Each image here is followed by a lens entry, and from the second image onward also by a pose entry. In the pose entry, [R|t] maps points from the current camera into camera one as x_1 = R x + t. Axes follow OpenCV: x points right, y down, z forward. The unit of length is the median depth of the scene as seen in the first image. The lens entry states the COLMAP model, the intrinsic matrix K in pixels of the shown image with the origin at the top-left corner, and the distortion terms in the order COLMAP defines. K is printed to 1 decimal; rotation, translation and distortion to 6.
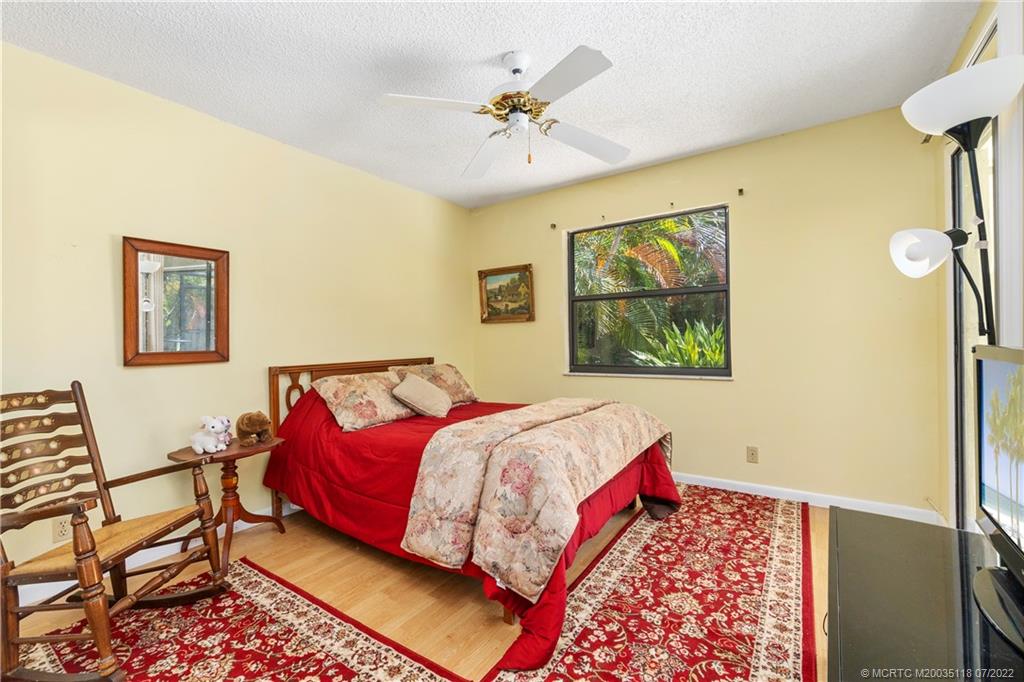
lens RADIAL K [[443.3, 0, 511.5], [0, 443.3, 338.8], [0, 0, 1]] dist [-0.001023, -0.000055]
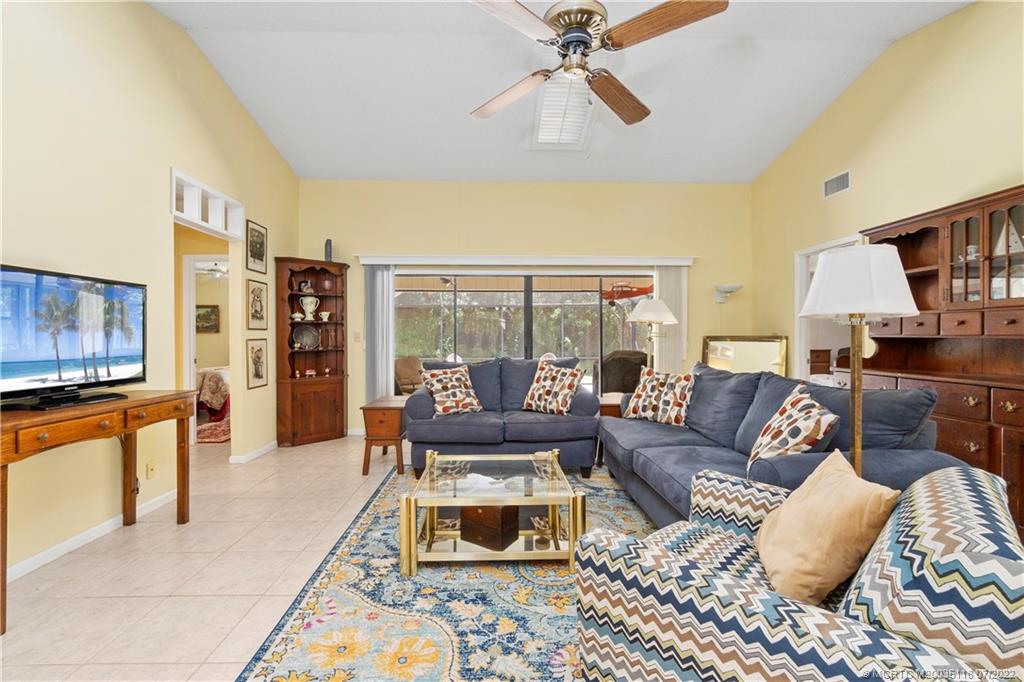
lens RADIAL K [[443.3, 0, 509.9], [0, 443.3, 340.9], [0, 0, 1]] dist [-0.001023, -0.000055]
pose [[0.805144, 0.012867, 0.592940, -0.082008], [-0.014015, 0.999898, -0.002668, -0.016288], [-0.592914, -0.006162, 0.805242, -1.433594]]
